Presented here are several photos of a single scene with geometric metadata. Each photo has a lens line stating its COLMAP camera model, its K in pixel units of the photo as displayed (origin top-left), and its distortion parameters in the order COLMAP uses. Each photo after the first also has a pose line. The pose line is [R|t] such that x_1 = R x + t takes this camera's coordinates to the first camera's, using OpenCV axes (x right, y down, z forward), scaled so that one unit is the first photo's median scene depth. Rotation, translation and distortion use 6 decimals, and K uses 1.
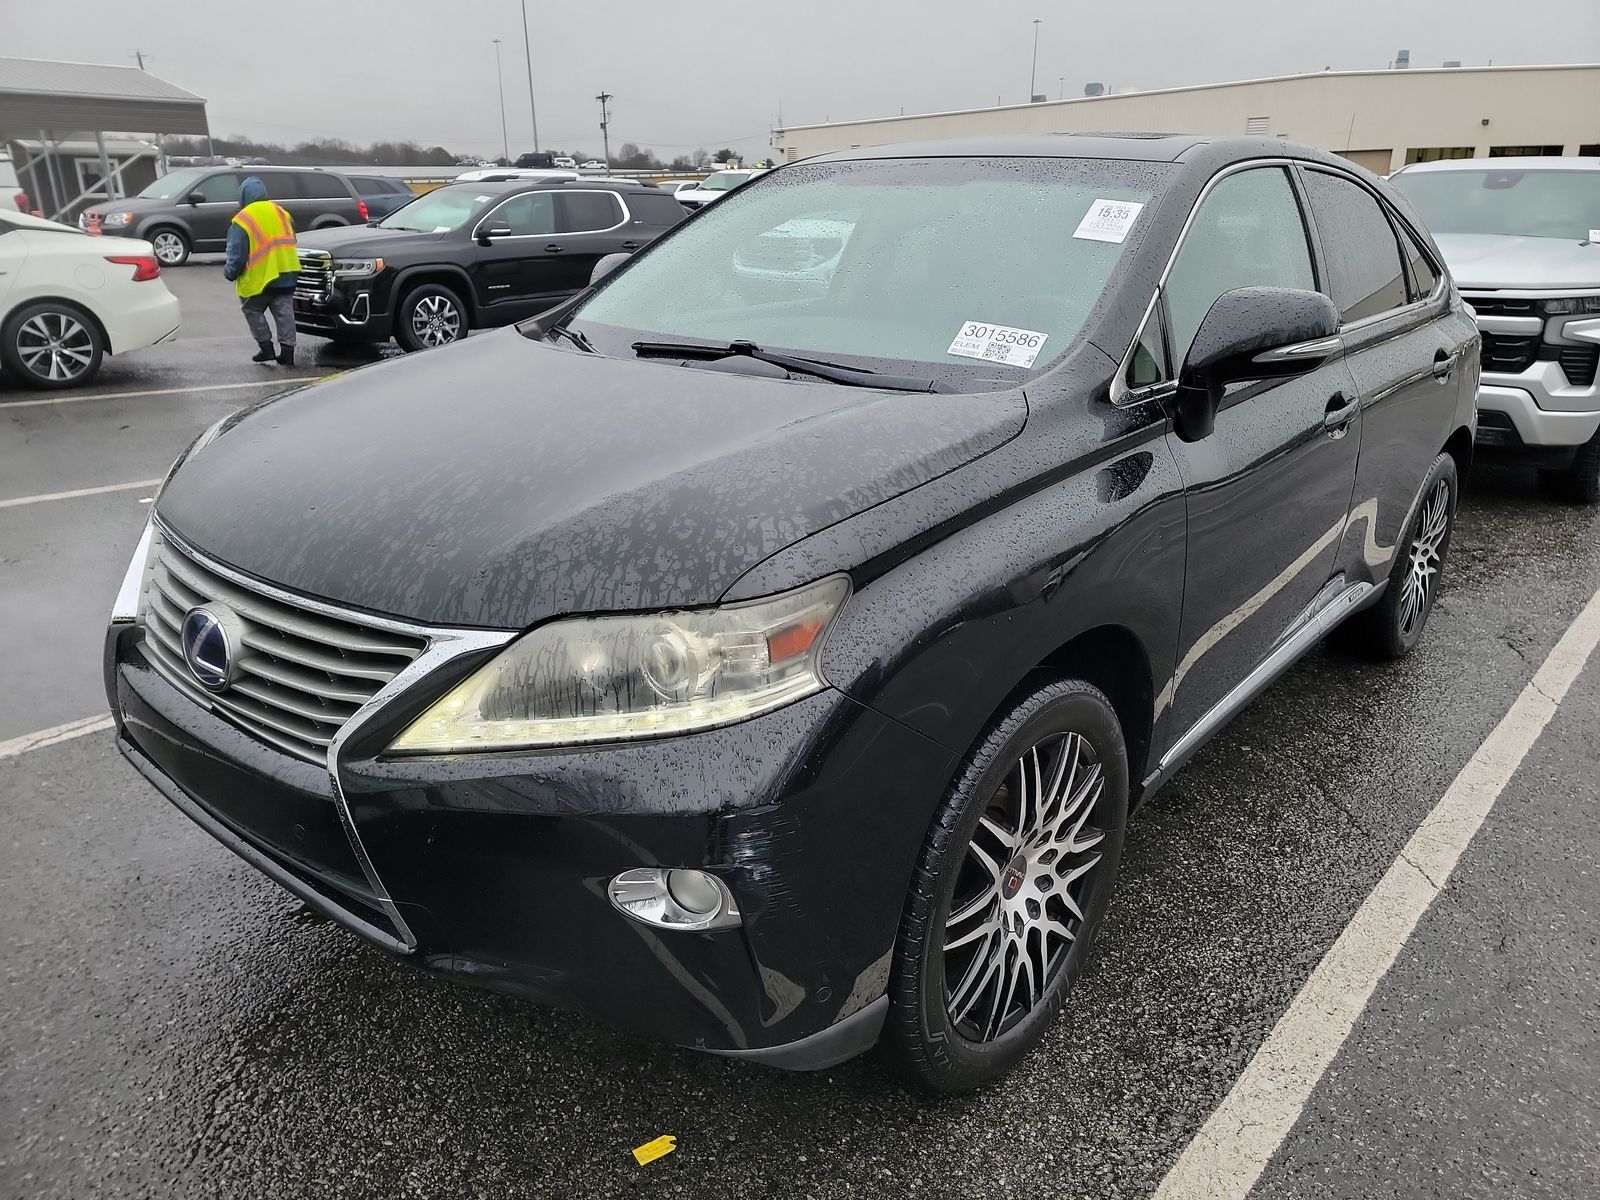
lens RADIAL K [[1119.9, 0, 801.9], [0, 1119.9, 594.6], [0, 0, 1]] dist [0.055148, -0.022505]
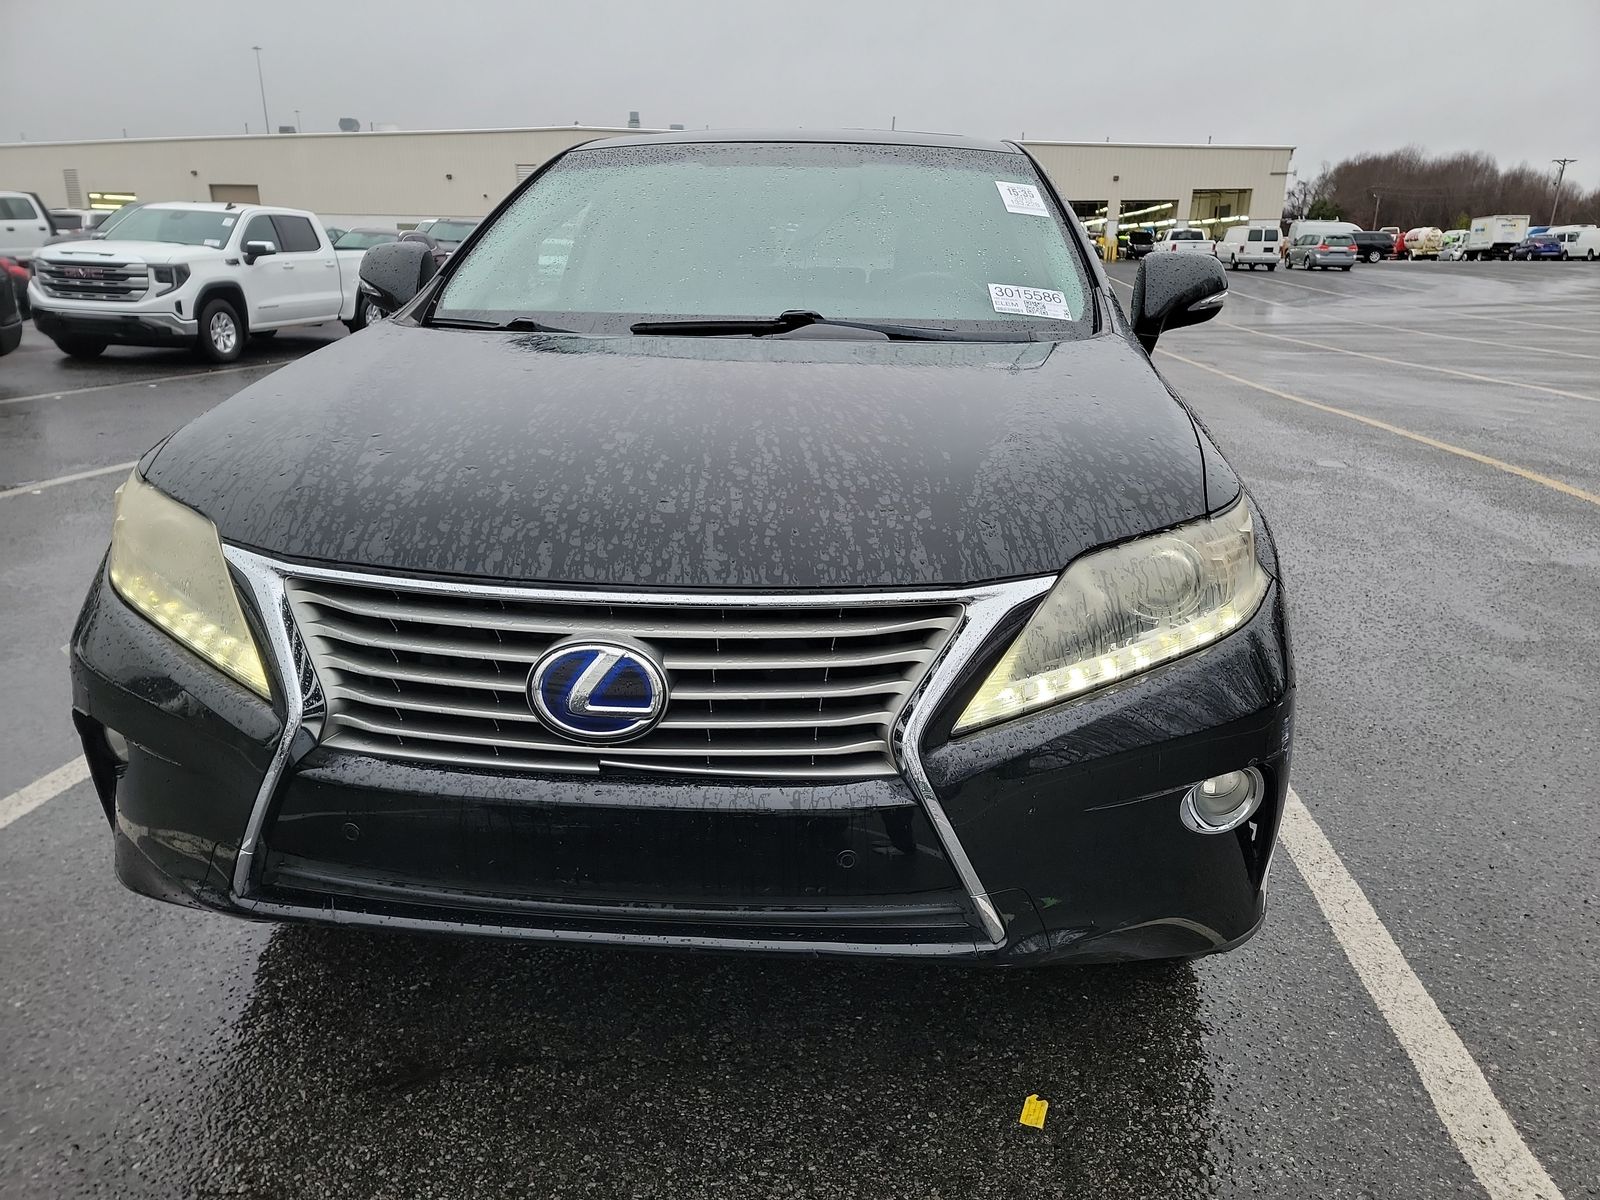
lens RADIAL K [[1119.9, 0, 803.7], [0, 1119.9, 606.8], [0, 0, 1]] dist [0.055148, -0.022505]
pose [[0.822275, -0.171599, 0.542603, -0.868205], [0.184375, 0.982358, 0.031265, -0.008140], [-0.538396, 0.074334, 0.839407, 0.292311]]
